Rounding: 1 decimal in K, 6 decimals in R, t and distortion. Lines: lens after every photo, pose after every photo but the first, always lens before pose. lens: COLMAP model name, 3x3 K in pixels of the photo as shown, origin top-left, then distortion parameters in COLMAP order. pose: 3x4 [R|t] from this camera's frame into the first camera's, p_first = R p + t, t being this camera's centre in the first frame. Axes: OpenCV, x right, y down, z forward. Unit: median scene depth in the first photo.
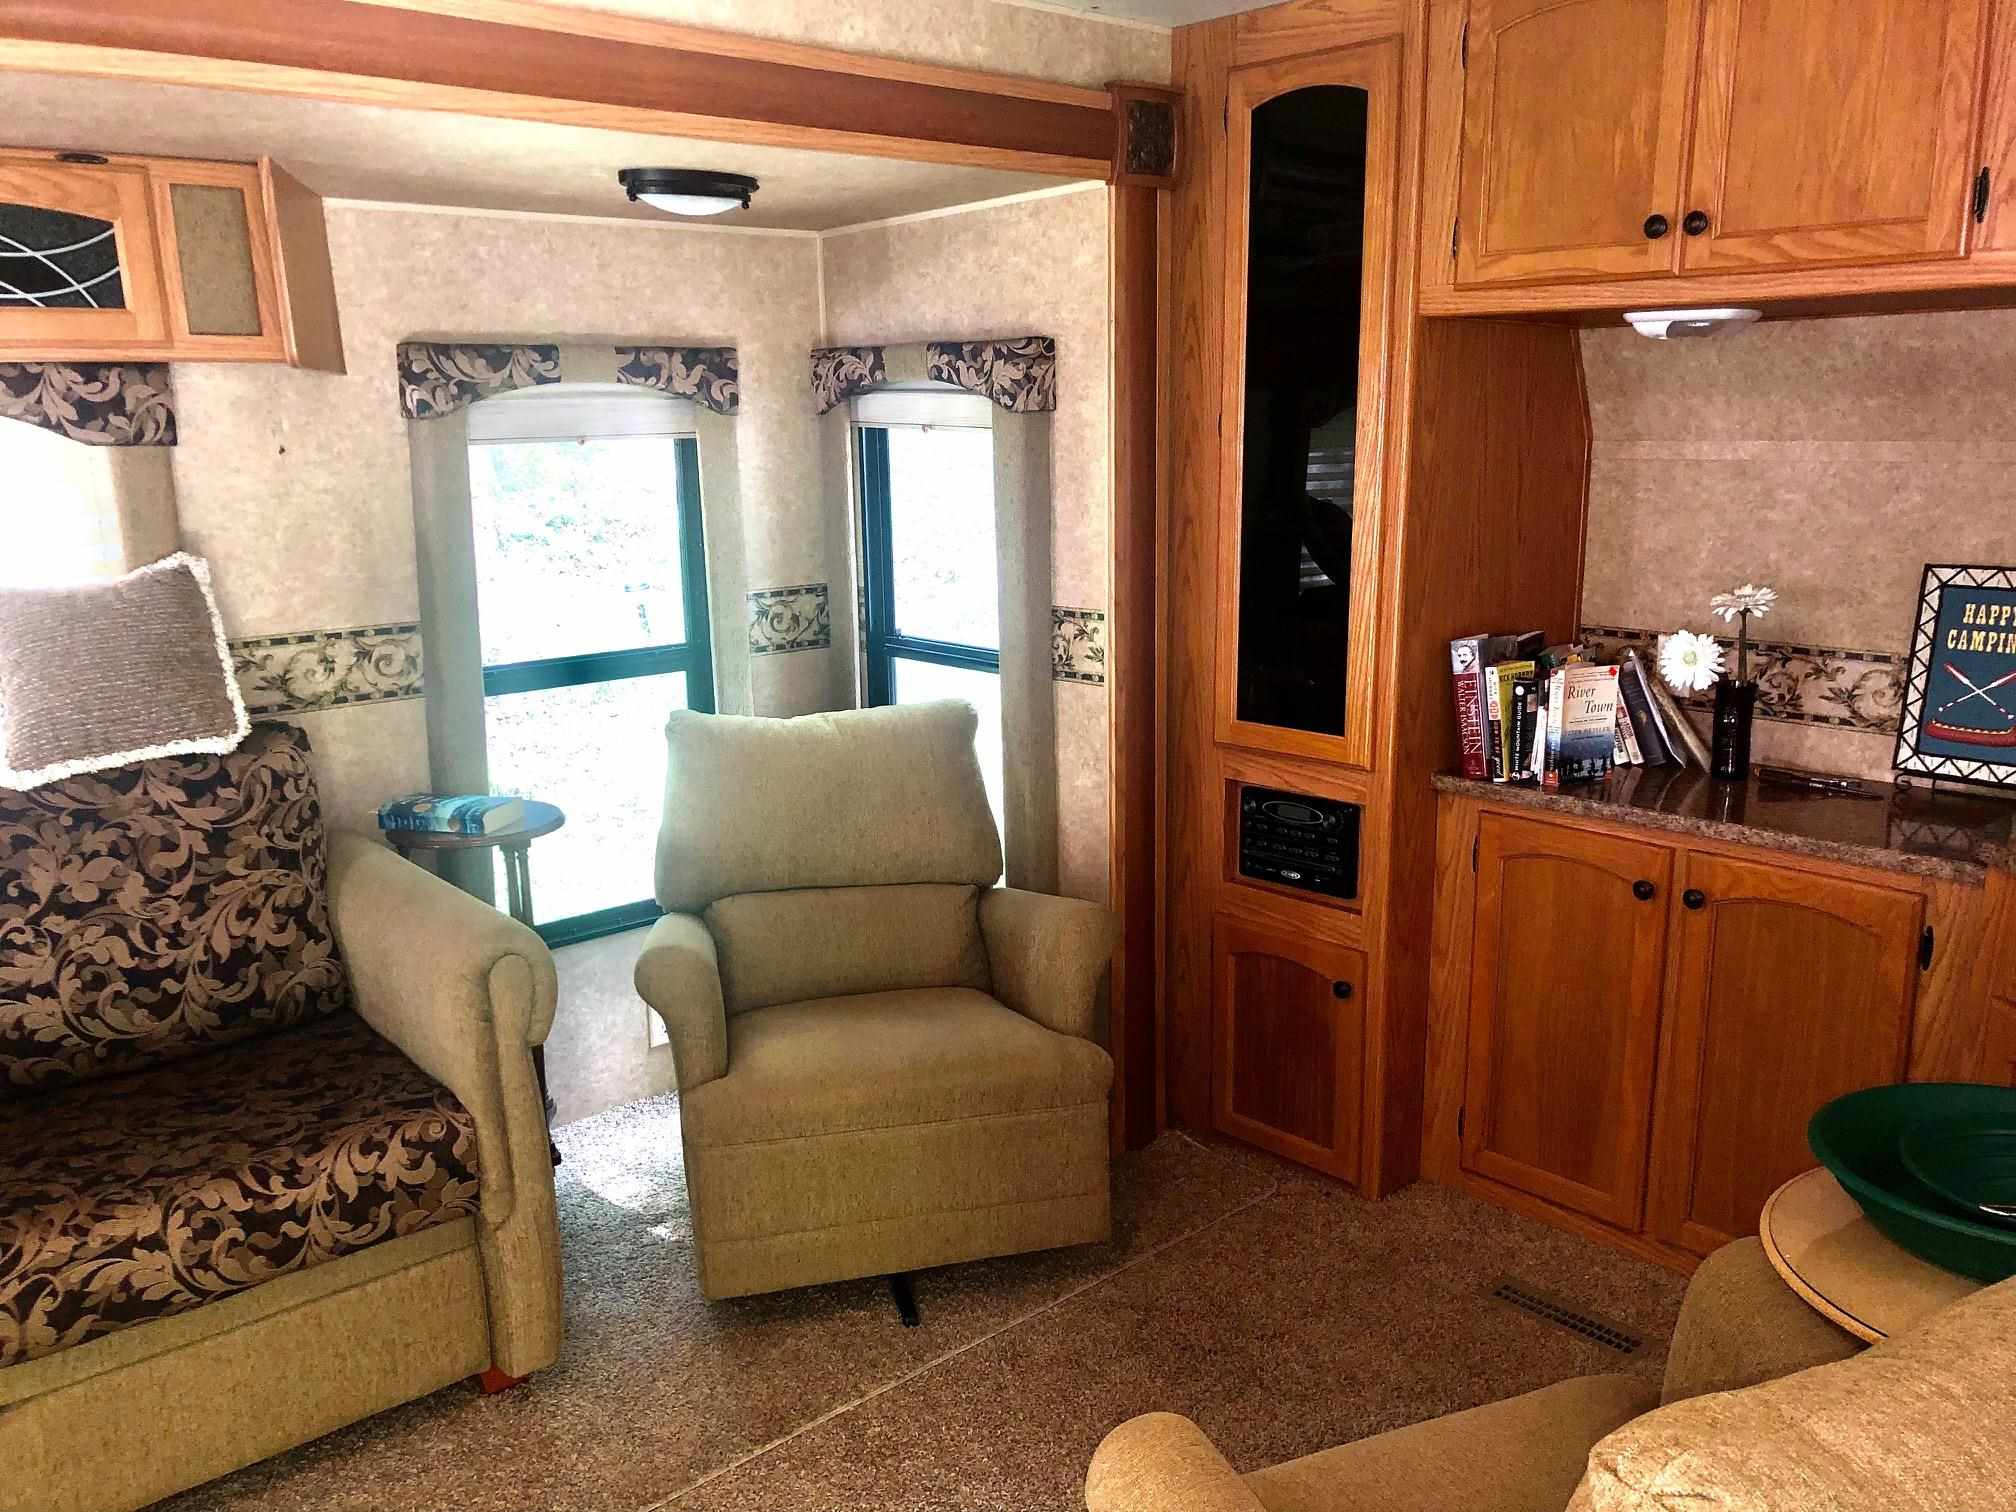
lens RADIAL K [[1657.8, 0, 1045.7], [0, 1657.8, 783.5], [0, 0, 1]] dist [0.009404, -0.004348]
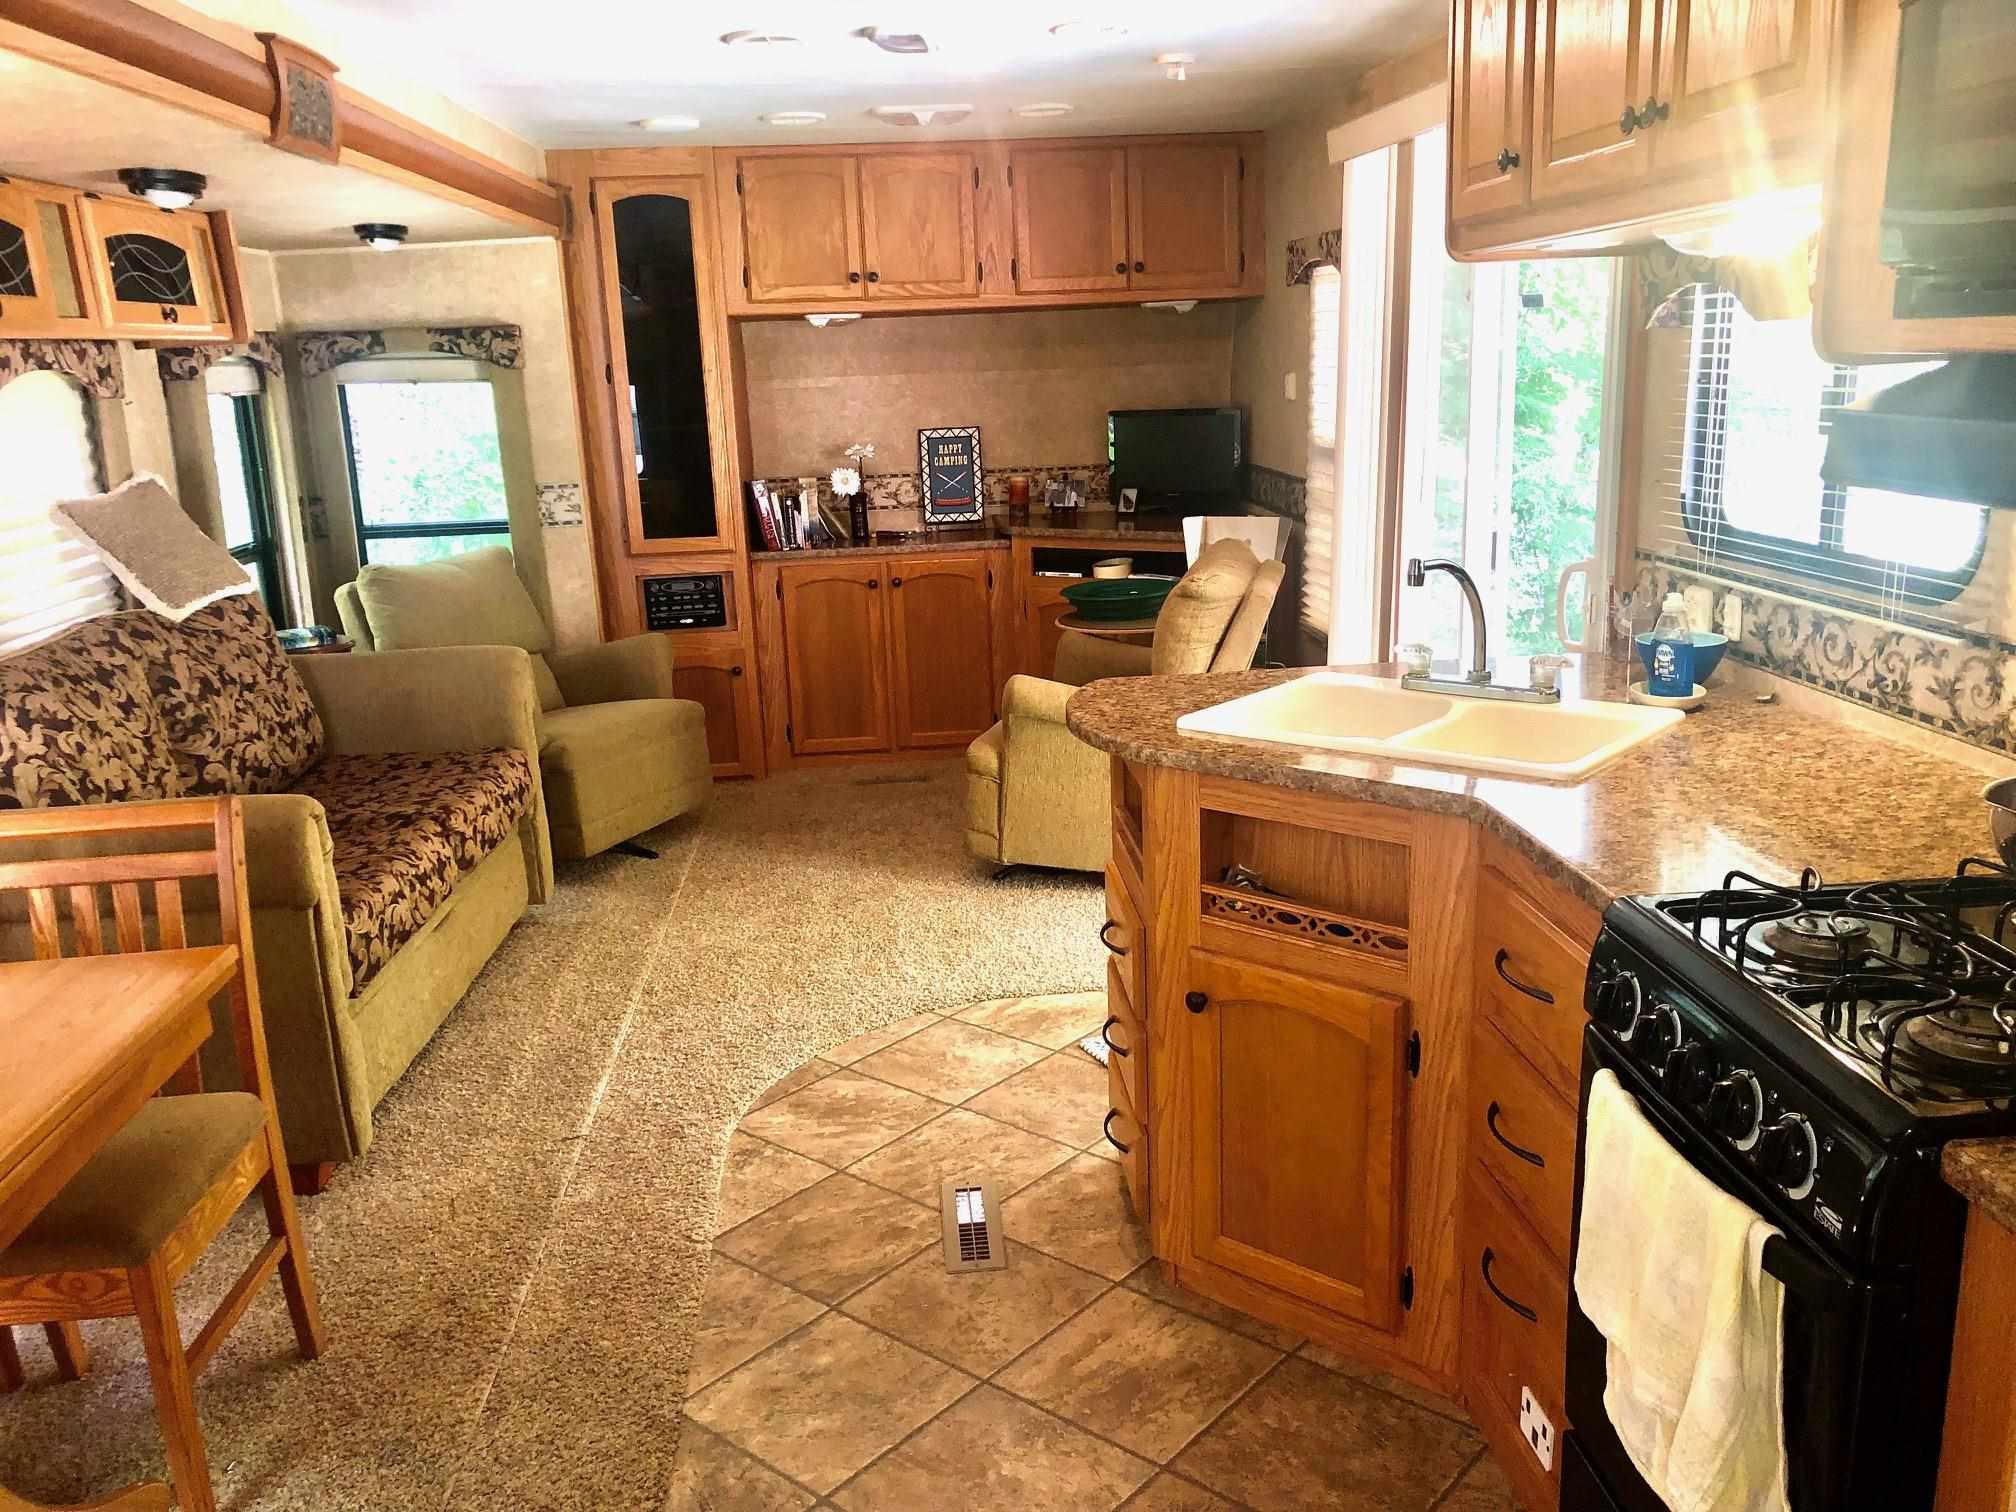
lens RADIAL K [[1627.5, 0, 1058.9], [0, 1627.5, 817.8], [0, 0, 1]] dist [0.003135, -0.049913]
pose [[0.597548, -0.225509, 0.769469, -1.130731], [0.204424, 0.970771, 0.125754, 0.134730], [-0.775337, 0.082154, 0.626182, -0.464462]]
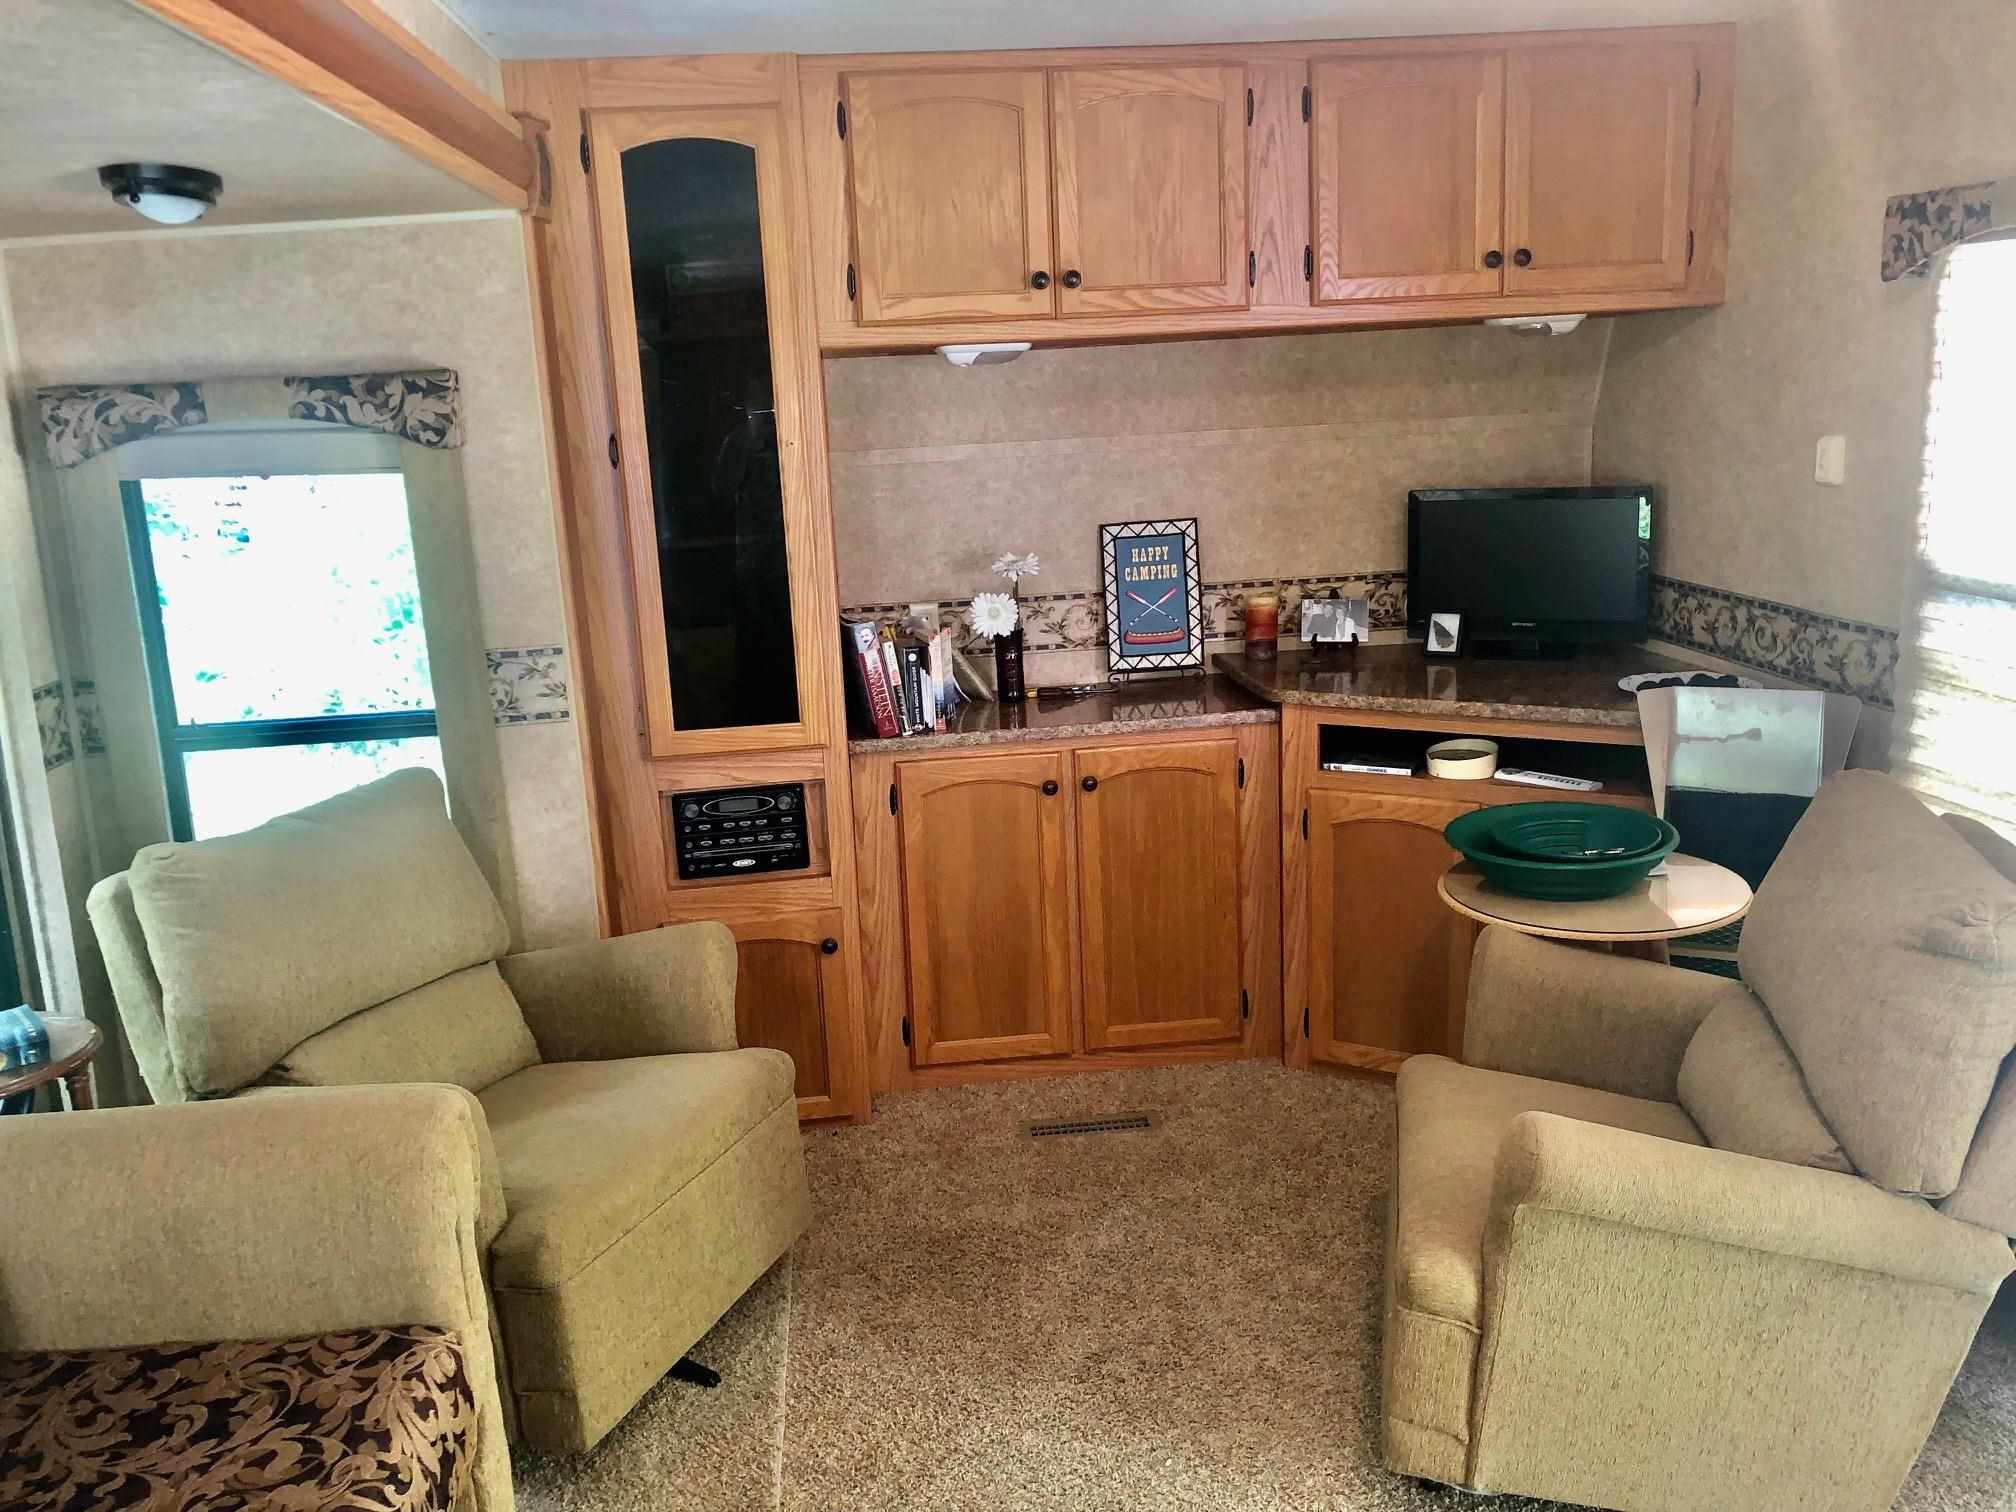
lens RADIAL K [[1622.8, 0, 1008.0], [0, 1622.8, 756.0], [0, 0, 1]] dist [0.013664, -0.006074]
pose [[0.601049, -0.192291, 0.775735, -0.602149], [0.218062, 0.973253, 0.072294, -0.055985], [-0.768888, 0.125706, 0.626905, 0.216966]]
